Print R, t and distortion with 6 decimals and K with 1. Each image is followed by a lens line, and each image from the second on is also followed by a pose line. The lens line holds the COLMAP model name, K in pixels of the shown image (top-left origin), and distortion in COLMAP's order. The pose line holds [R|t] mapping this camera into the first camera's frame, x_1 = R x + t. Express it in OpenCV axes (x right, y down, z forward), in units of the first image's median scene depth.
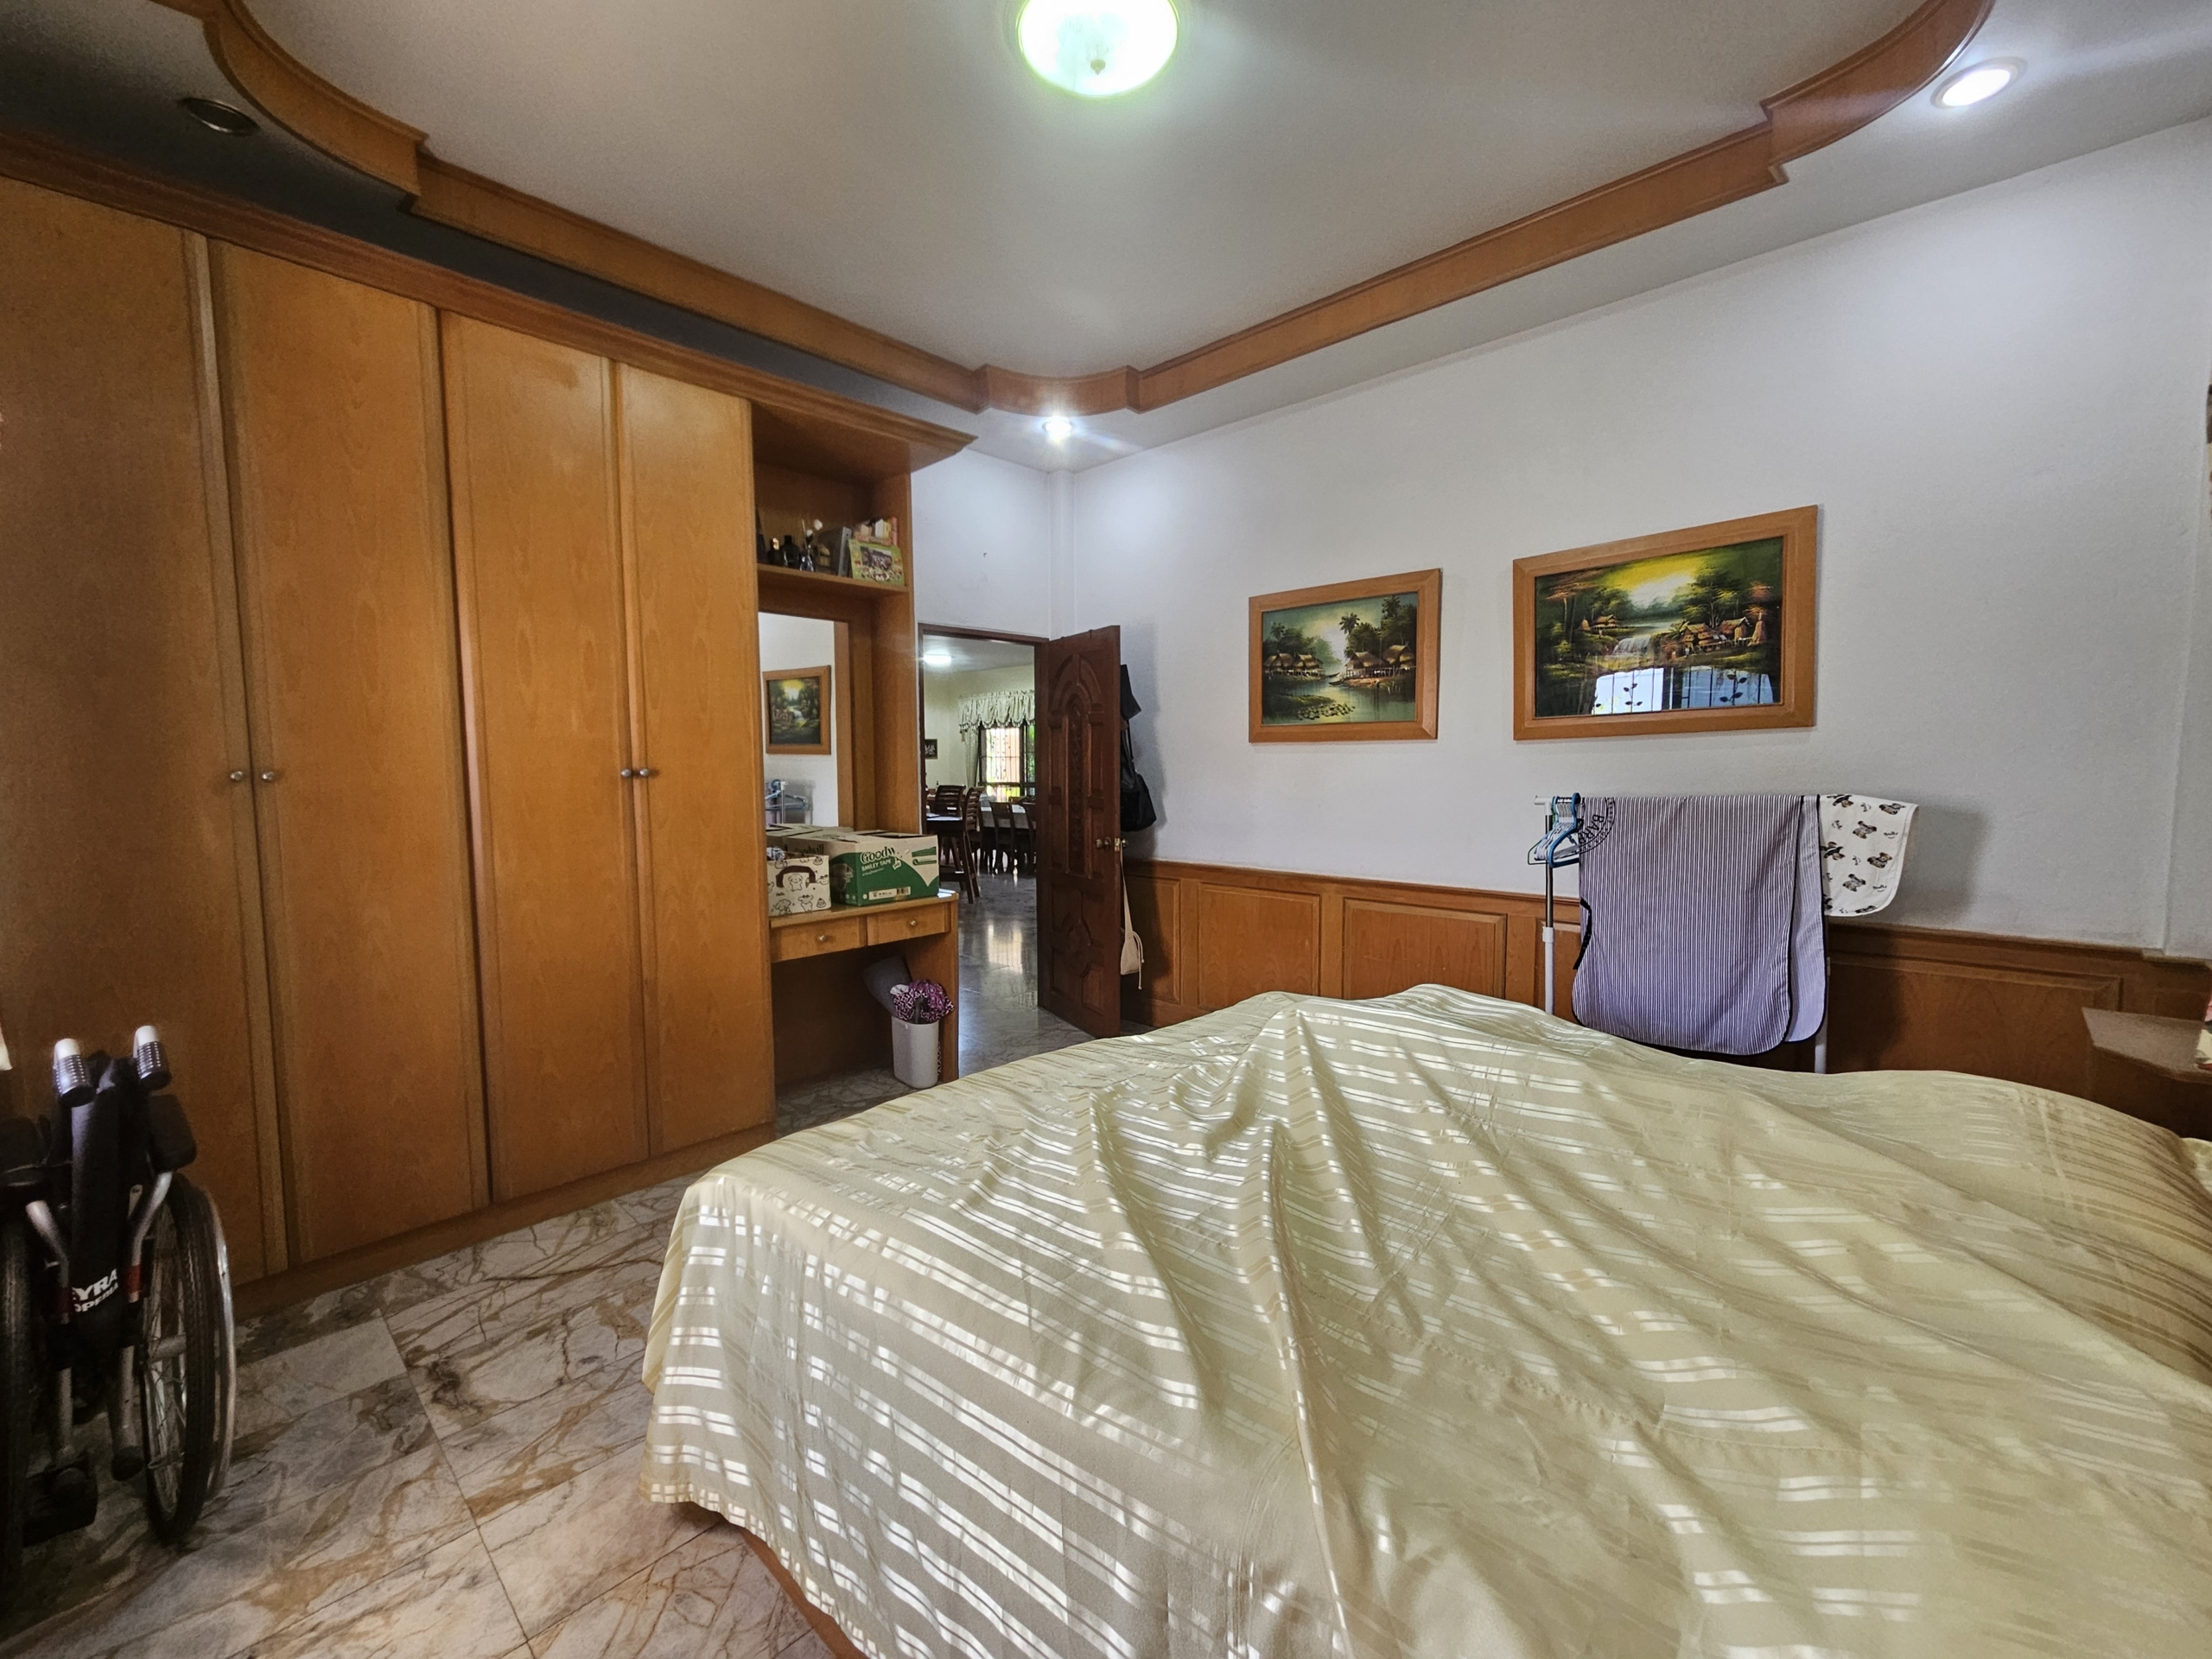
lens RADIAL K [[898.8, 0, 1096.1], [0, 898.8, 836.3], [0, 0, 1]] dist [0.000098, -0.000592]
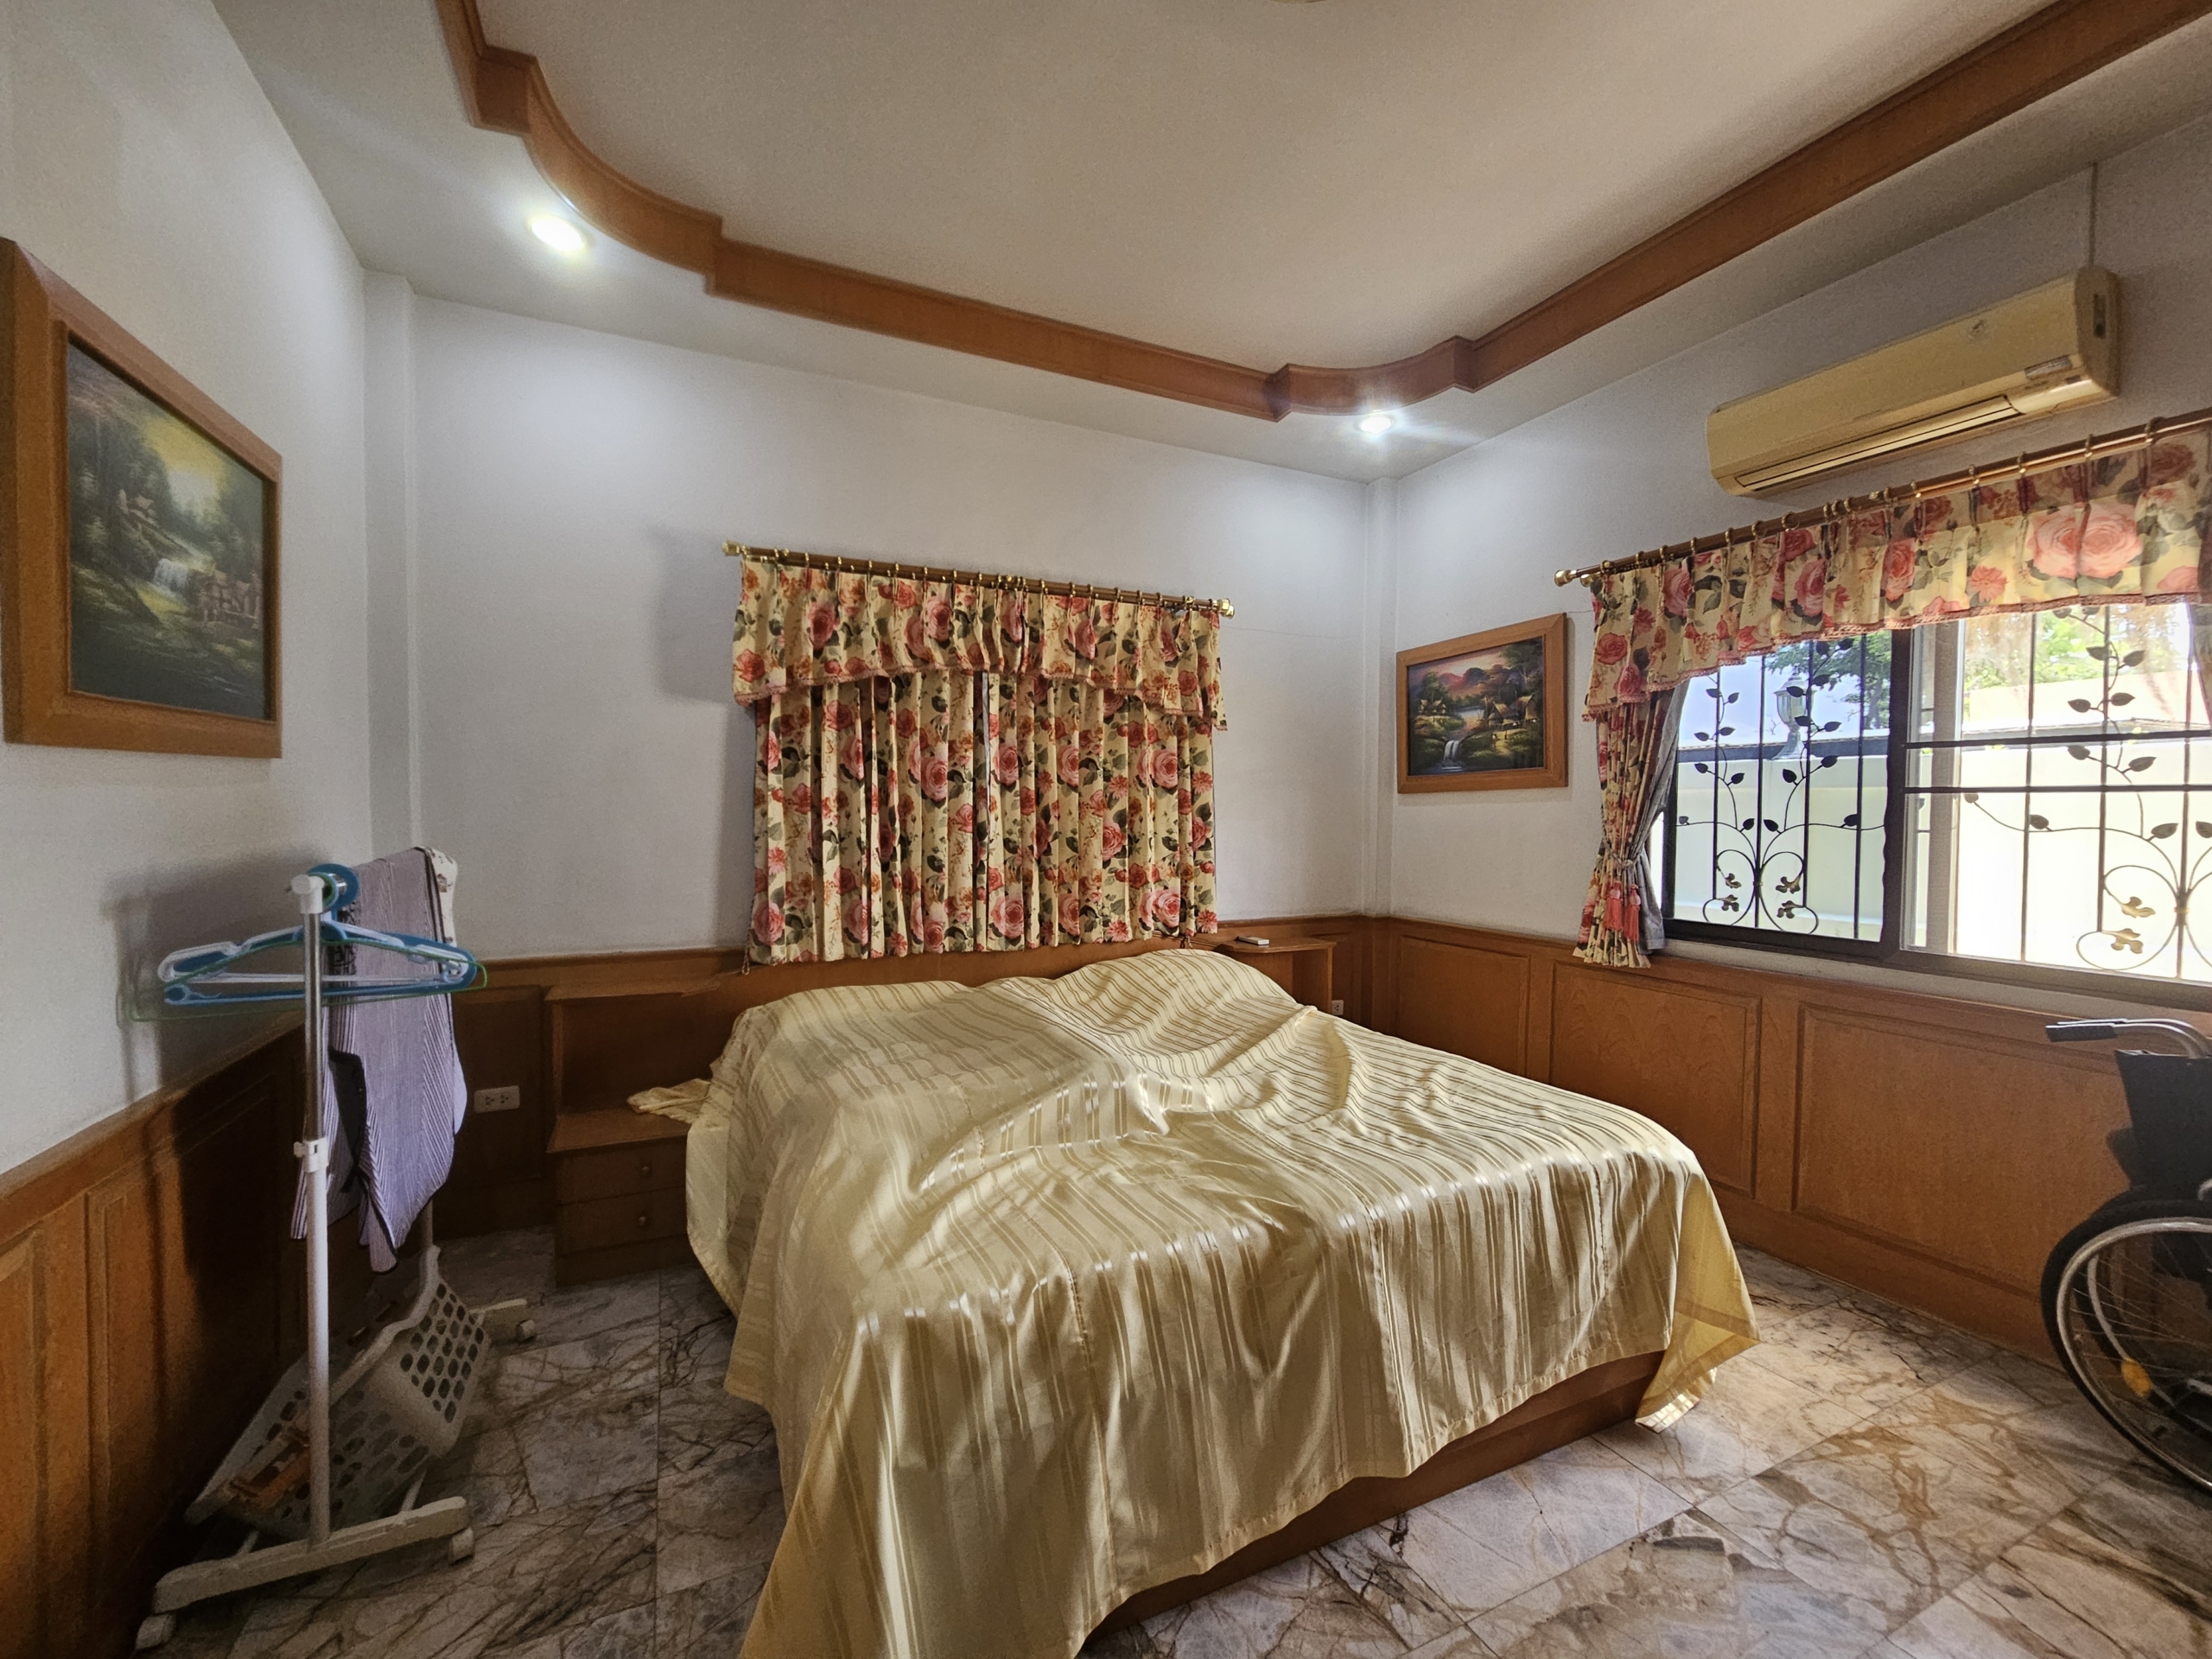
lens RADIAL K [[892.3, 0, 1100.9], [0, 892.3, 833.5], [0, 0, 1]] dist [0.000831, 0.000697]
pose [[-0.925477, -0.011275, 0.378637, -0.088653], [0.026107, 0.995282, 0.093449, -0.108147], [-0.377904, 0.096370, -0.920816, 1.374735]]
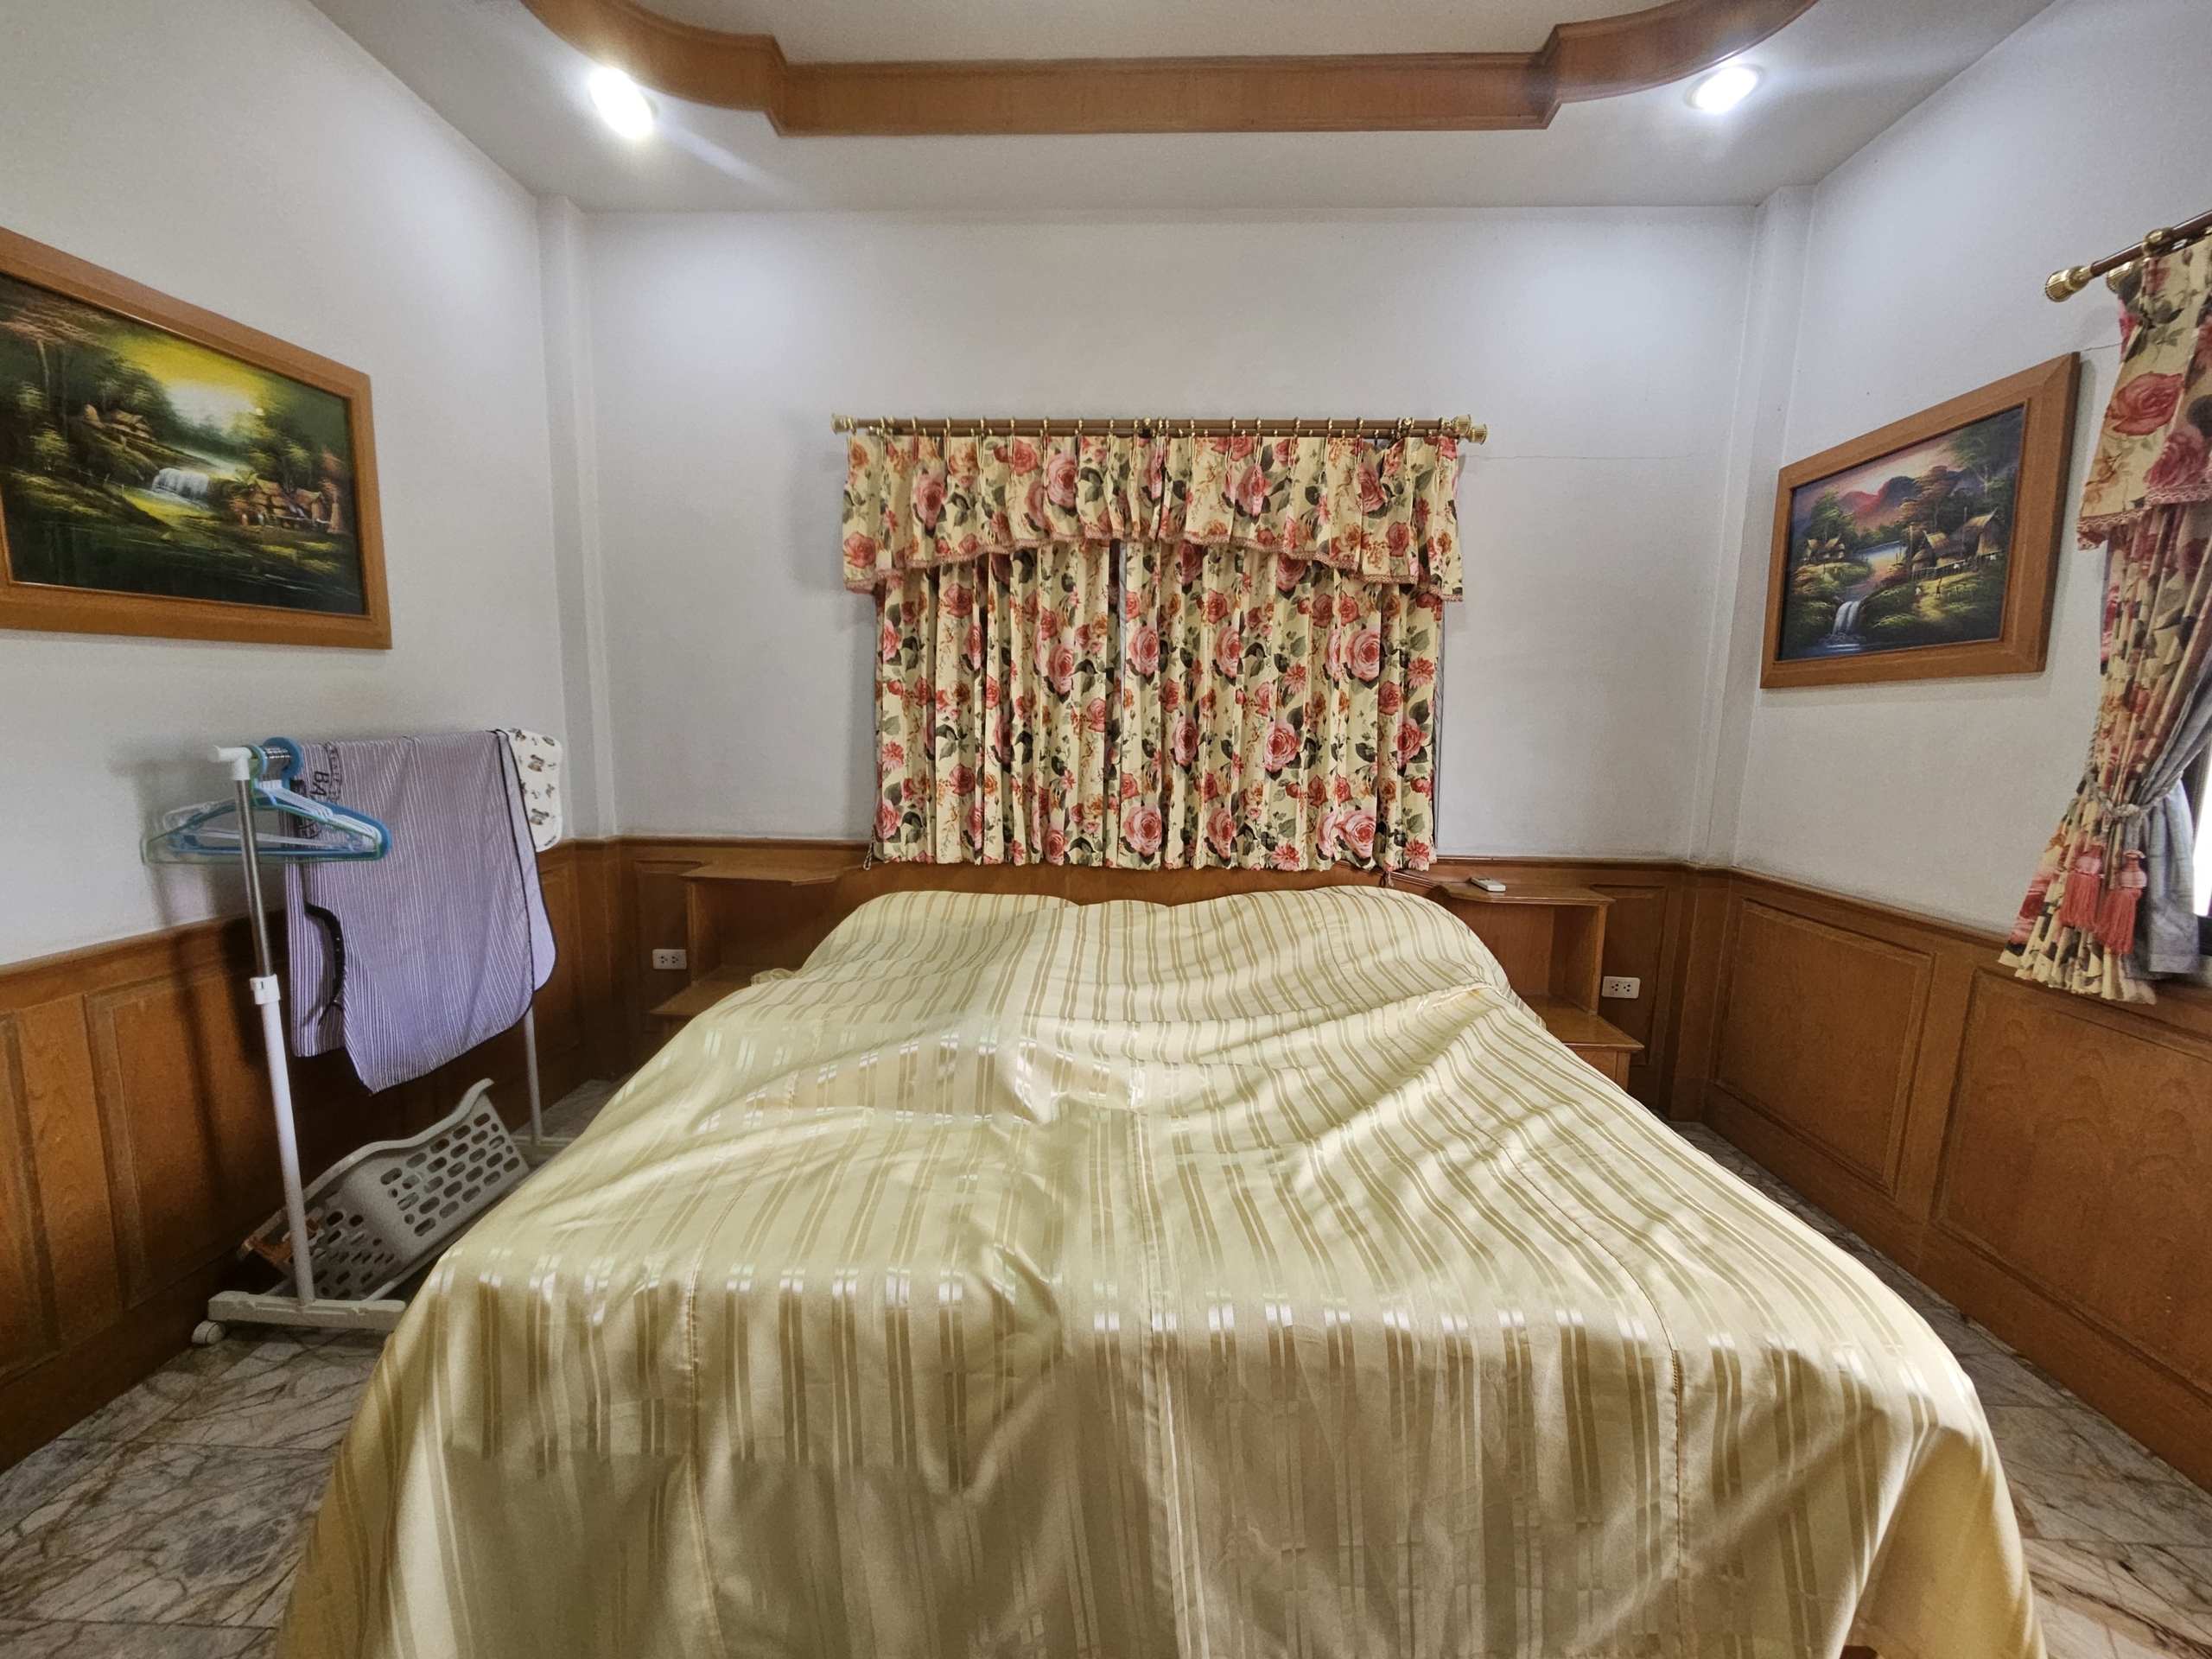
lens RADIAL K [[898.8, 0, 1096.1], [0, 898.8, 836.3], [0, 0, 1]] dist [0.000098, -0.000592]
pose [[-0.649553, -0.110739, 0.752209, -0.279600], [0.041951, 0.982609, 0.180884, -0.071814], [-0.759158, 0.149049, -0.633611, 1.022469]]
